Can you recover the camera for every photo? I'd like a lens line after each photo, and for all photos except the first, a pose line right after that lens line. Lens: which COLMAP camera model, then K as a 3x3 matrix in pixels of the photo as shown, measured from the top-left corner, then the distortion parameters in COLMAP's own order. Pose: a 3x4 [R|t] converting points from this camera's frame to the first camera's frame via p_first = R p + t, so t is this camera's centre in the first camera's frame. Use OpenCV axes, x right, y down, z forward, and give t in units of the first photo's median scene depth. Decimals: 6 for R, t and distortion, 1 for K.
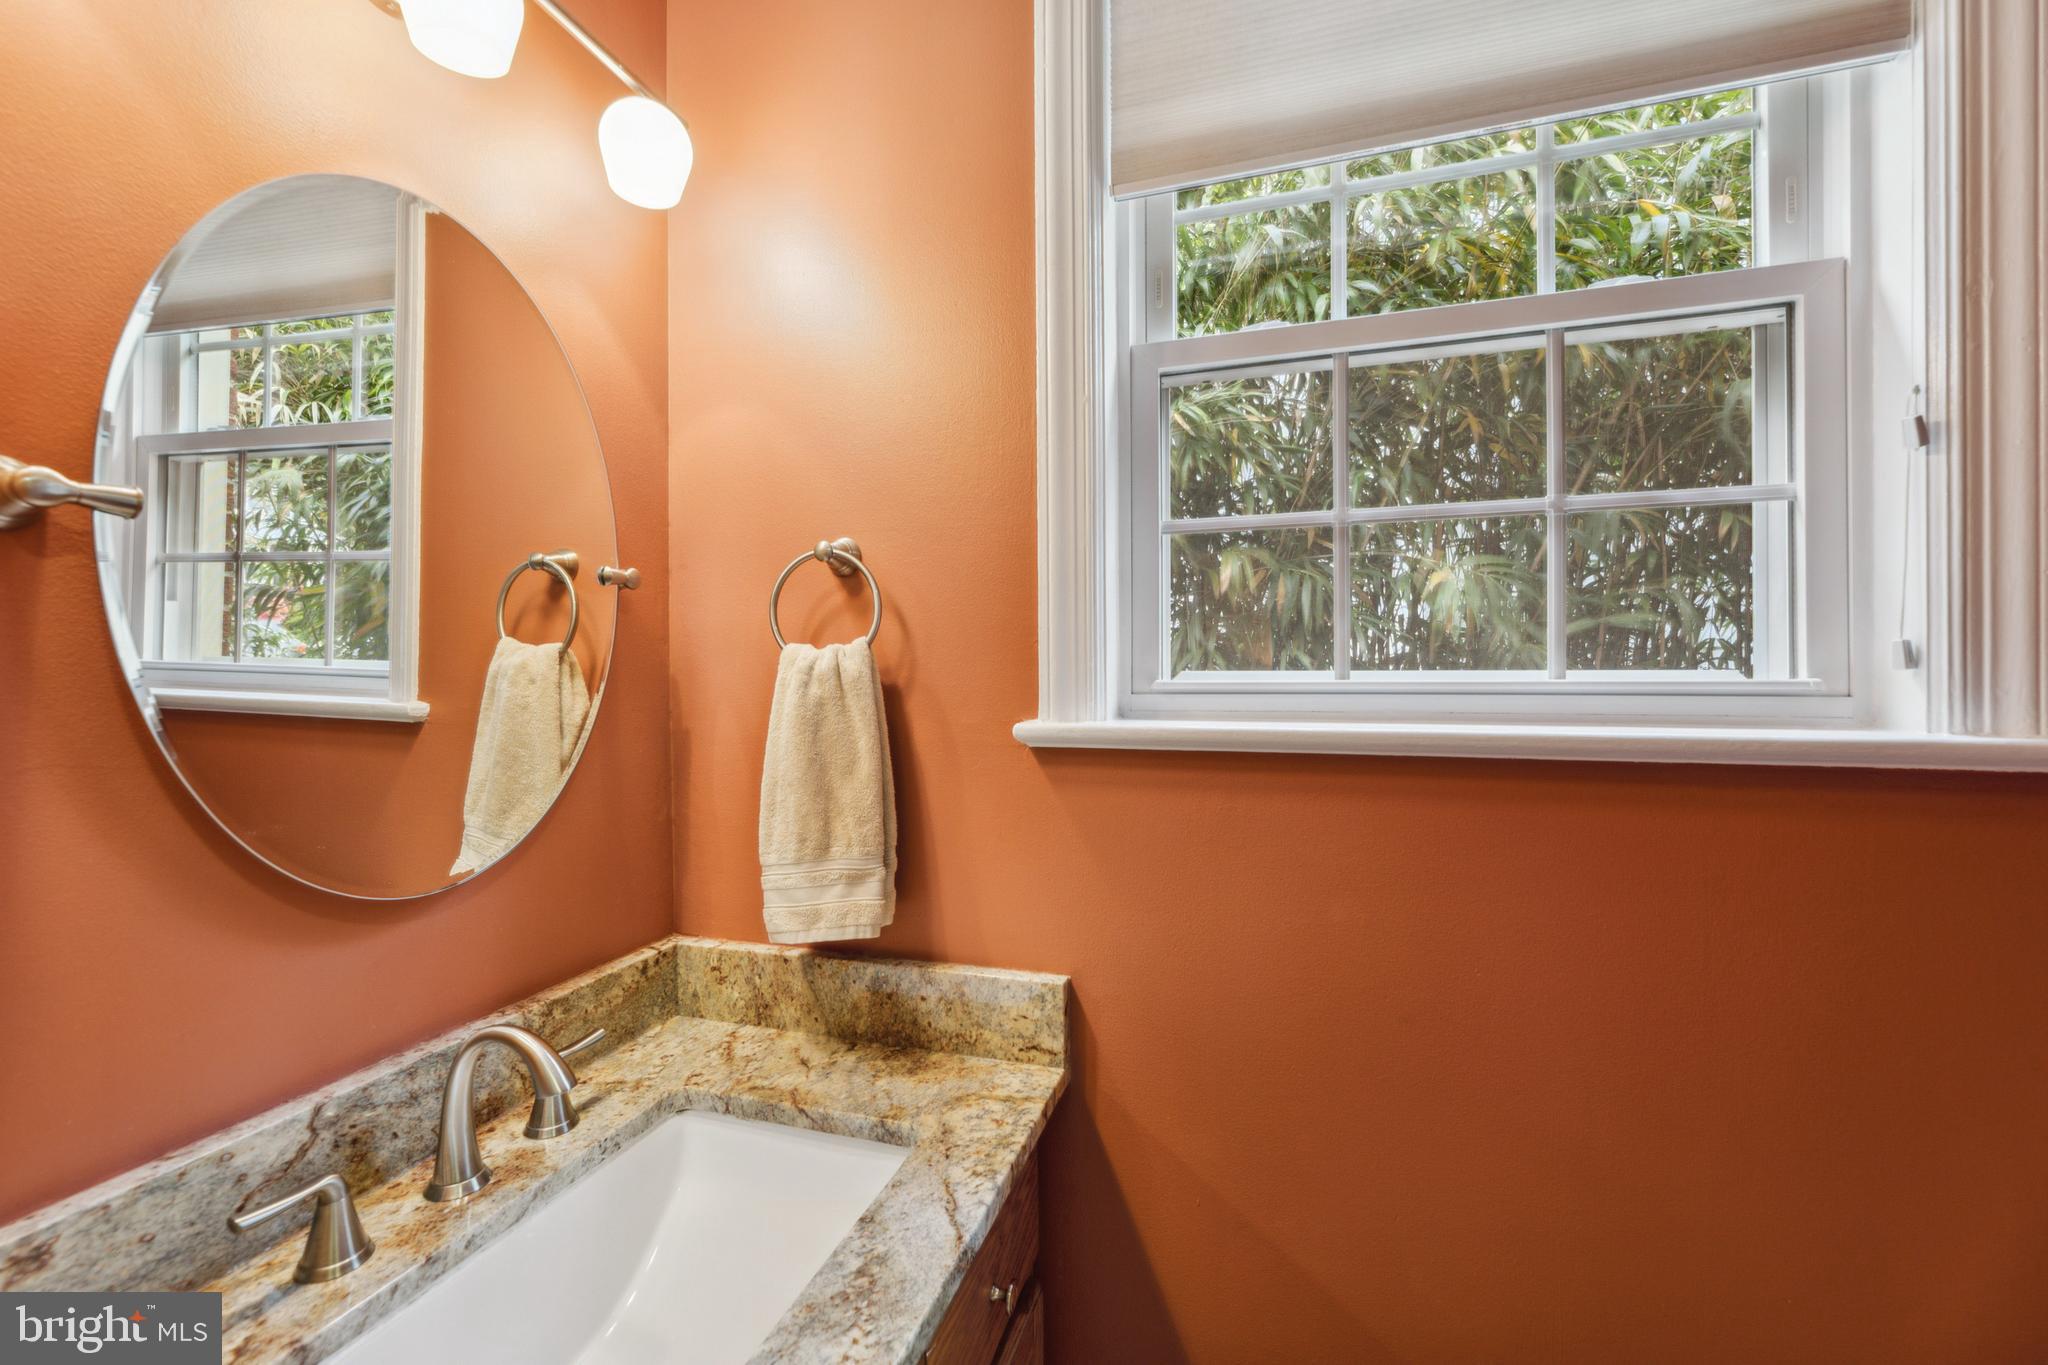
lens RADIAL K [[846.6, 0, 1029.4], [0, 846.6, 676.8], [0, 0, 1]] dist [0.001191, -0.000132]
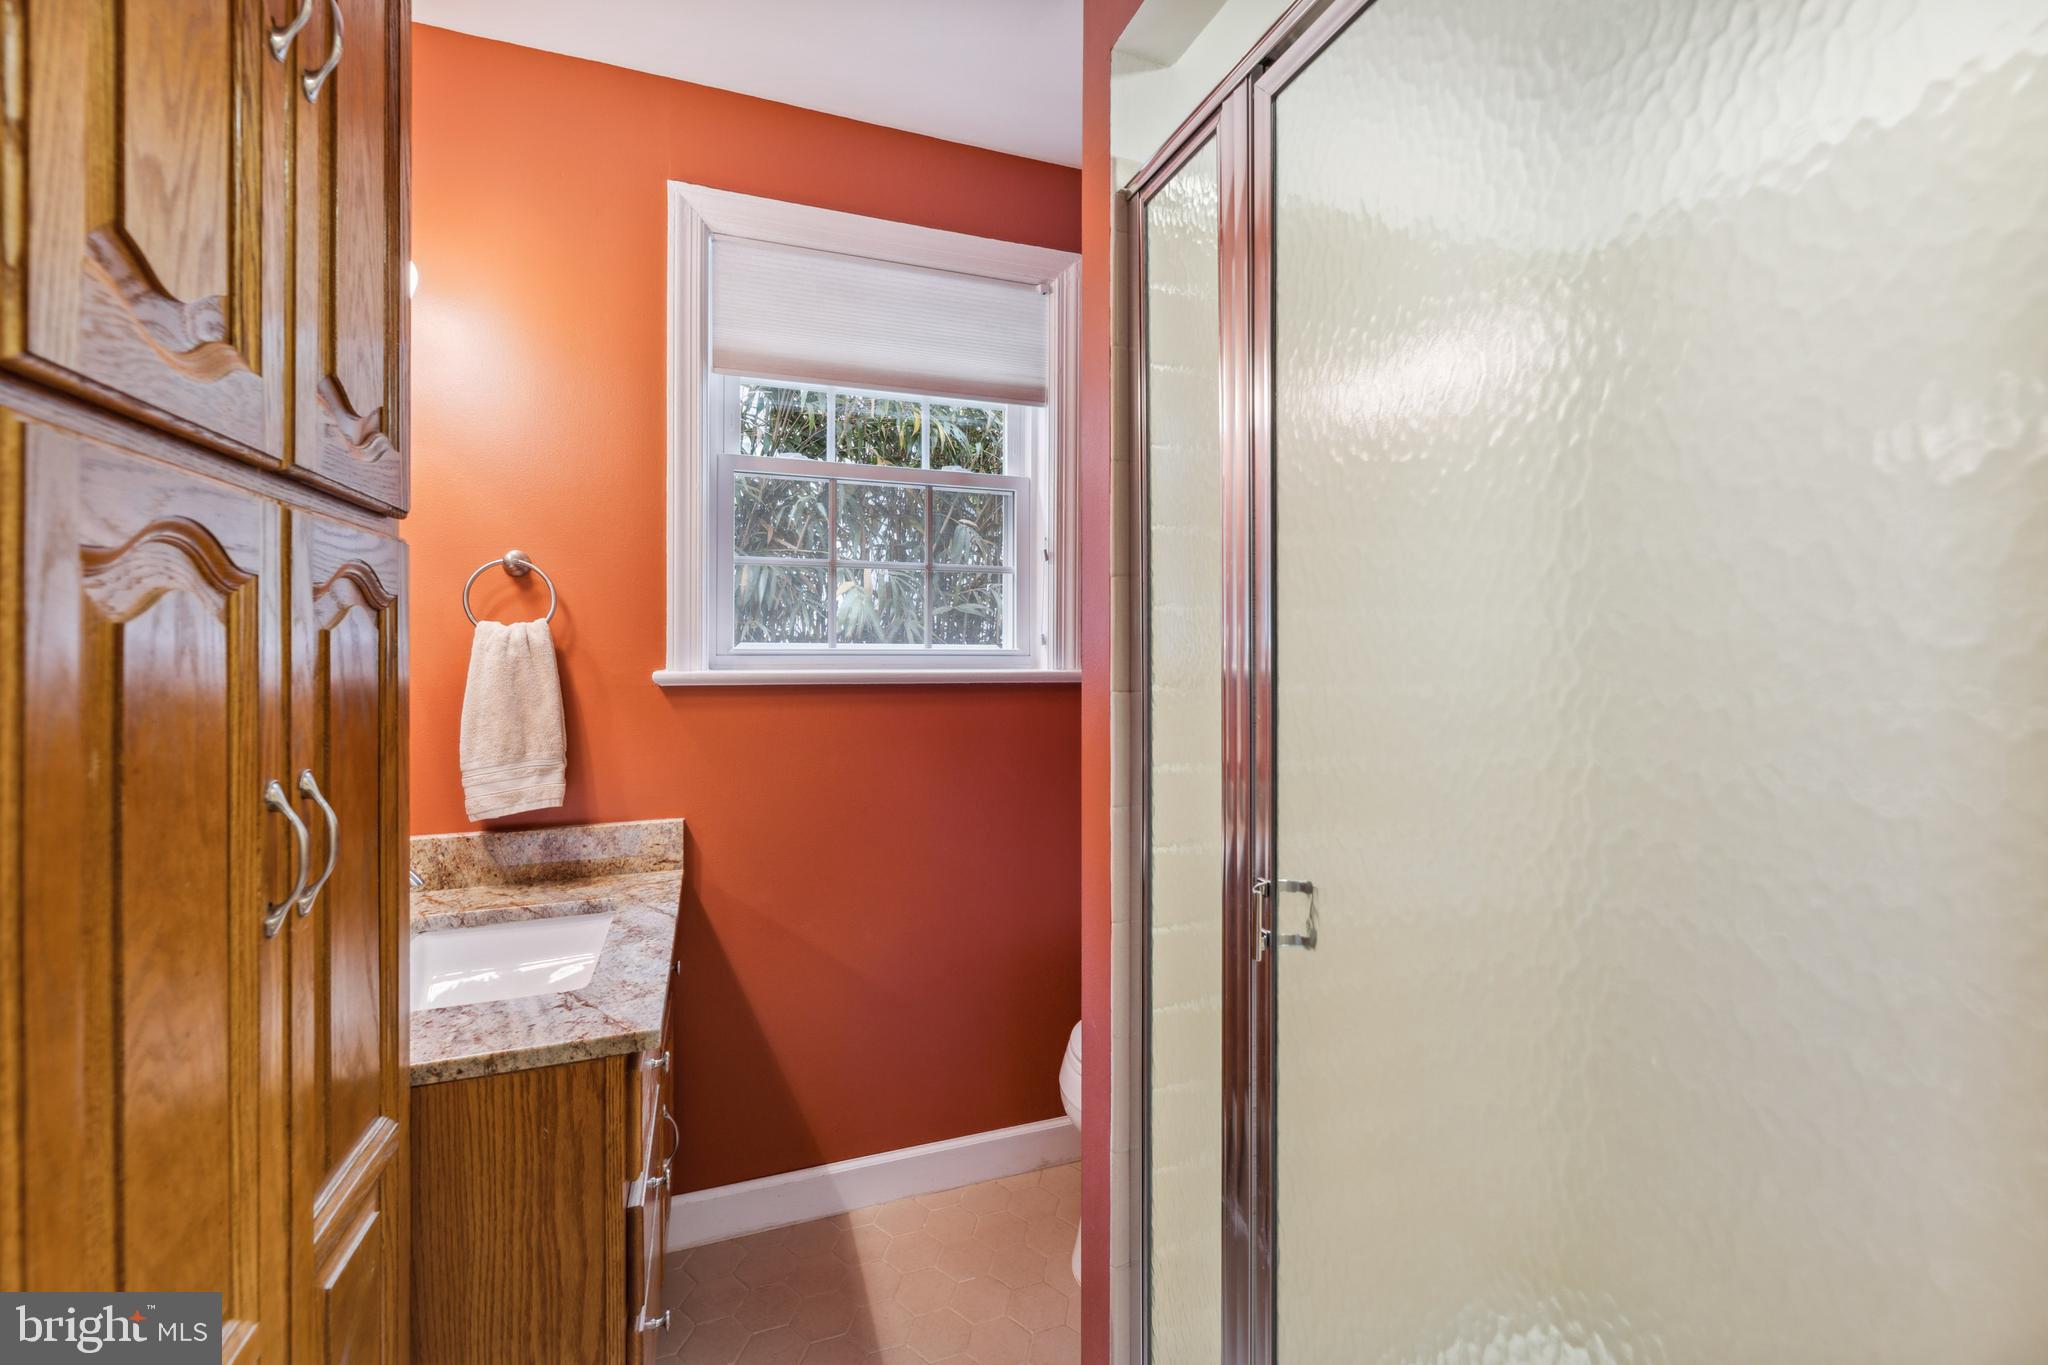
lens RADIAL K [[846.6, 0, 1026.4], [0, 846.6, 664.4], [0, 0, 1]] dist [0.001191, -0.000132]
pose [[0.796053, -0.004562, 0.605209, -0.435637], [-0.005751, 0.999869, 0.015101, 0.008801], [-0.605199, -0.015502, 0.795923, -0.785397]]
